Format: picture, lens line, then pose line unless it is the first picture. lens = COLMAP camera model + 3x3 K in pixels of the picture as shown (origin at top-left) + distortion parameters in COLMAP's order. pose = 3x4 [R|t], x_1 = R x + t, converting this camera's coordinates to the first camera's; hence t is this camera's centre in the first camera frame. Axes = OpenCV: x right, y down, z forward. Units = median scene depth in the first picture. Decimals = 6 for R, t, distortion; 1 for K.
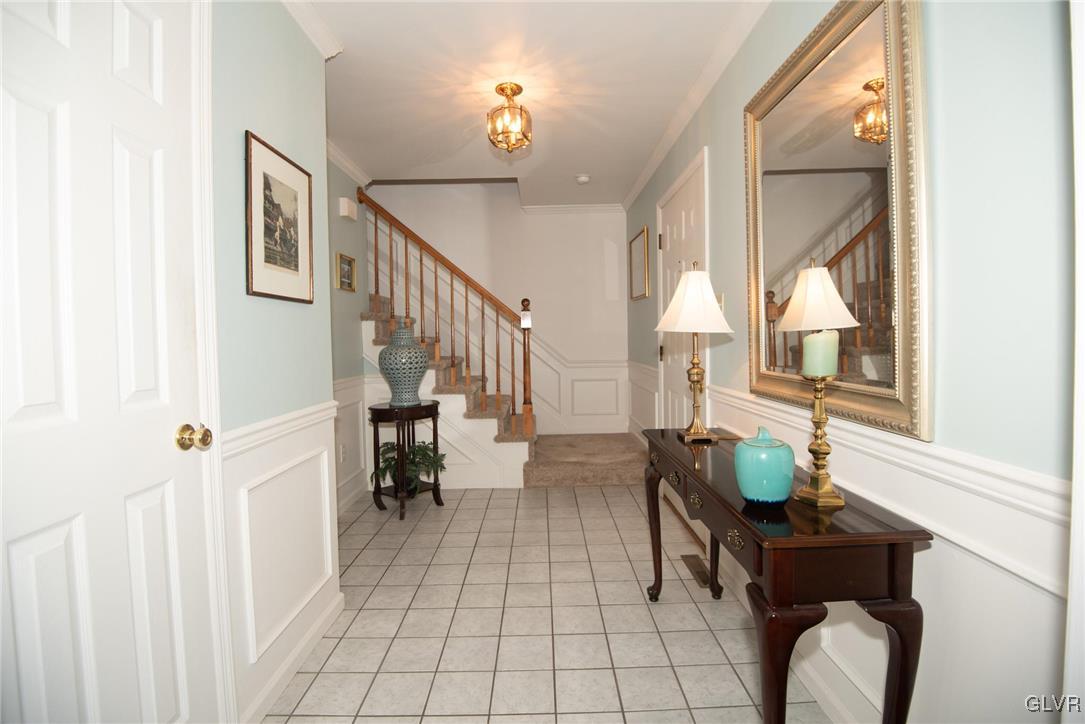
lens RADIAL K [[498.7, 0, 543.0], [0, 498.7, 353.6], [0, 0, 1]] dist [-0.009861, -0.013786]
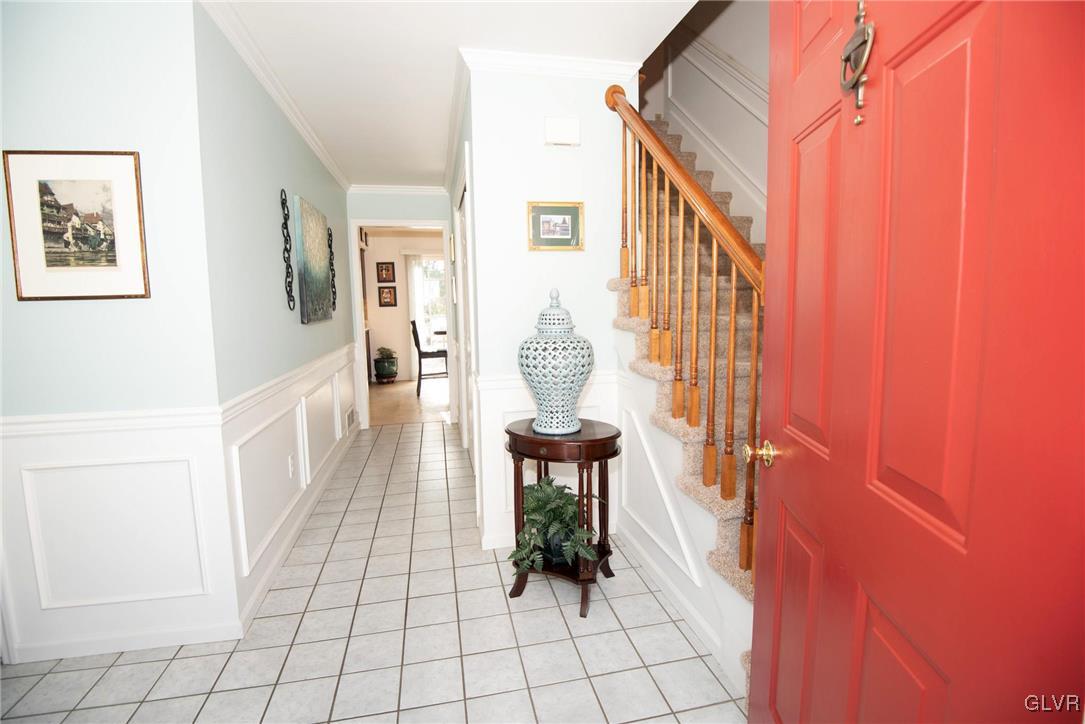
lens RADIAL K [[498.7, 0, 543.0], [0, 498.7, 353.6], [0, 0, 1]] dist [-0.009861, -0.013786]
pose [[0.205276, 0.113934, -0.972050, 0.326678], [-0.015834, 0.993458, 0.113099, -0.064512], [0.978576, -0.007825, 0.205737, 0.871809]]
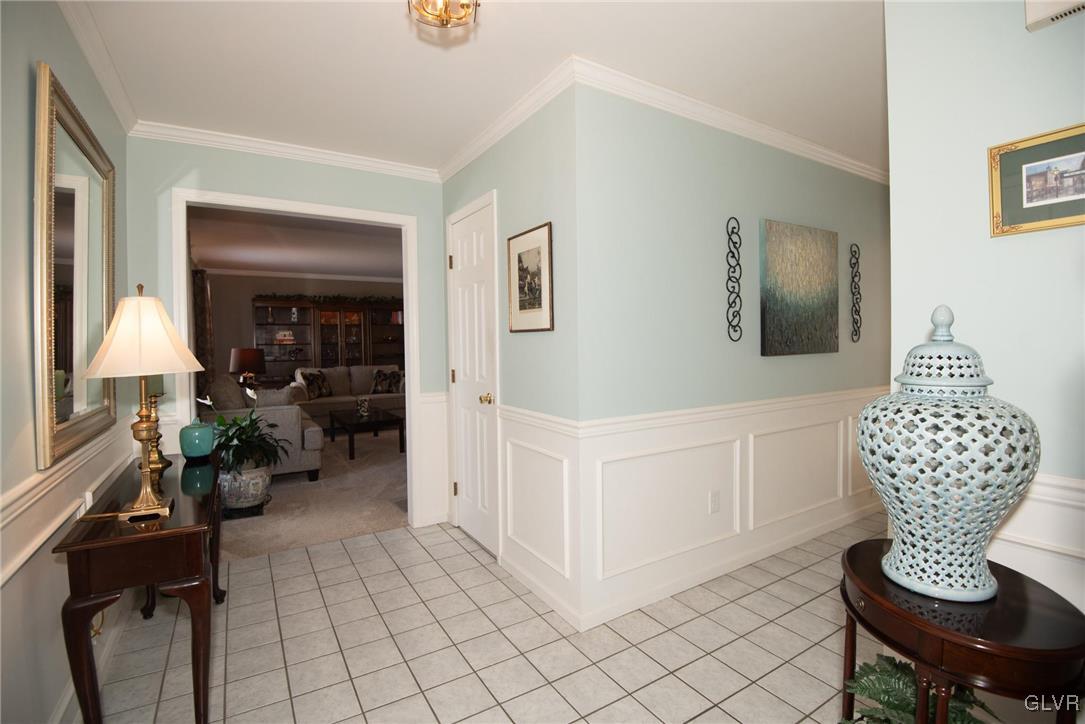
lens RADIAL K [[498.7, 0, 543.0], [0, 498.7, 353.6], [0, 0, 1]] dist [-0.009861, -0.013786]
pose [[-0.857449, 0.041195, -0.512918, 0.096772], [0.012364, 0.998152, 0.059497, -0.067078], [0.514421, 0.044674, -0.856374, 1.157772]]
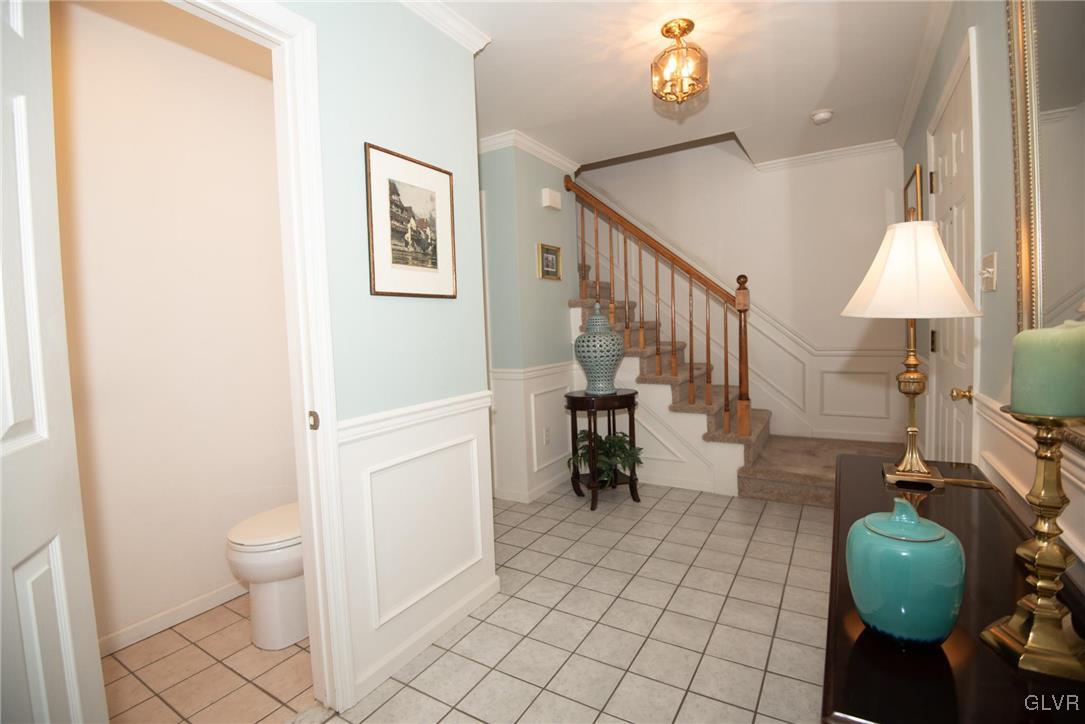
lens RADIAL K [[498.7, 0, 543.0], [0, 498.7, 353.6], [0, 0, 1]] dist [-0.009861, -0.013786]
pose [[0.852534, 0.015259, -0.522449, 0.136988], [0.005517, 0.999255, 0.038187, -0.013420], [0.522643, -0.035438, 0.851815, 0.116427]]
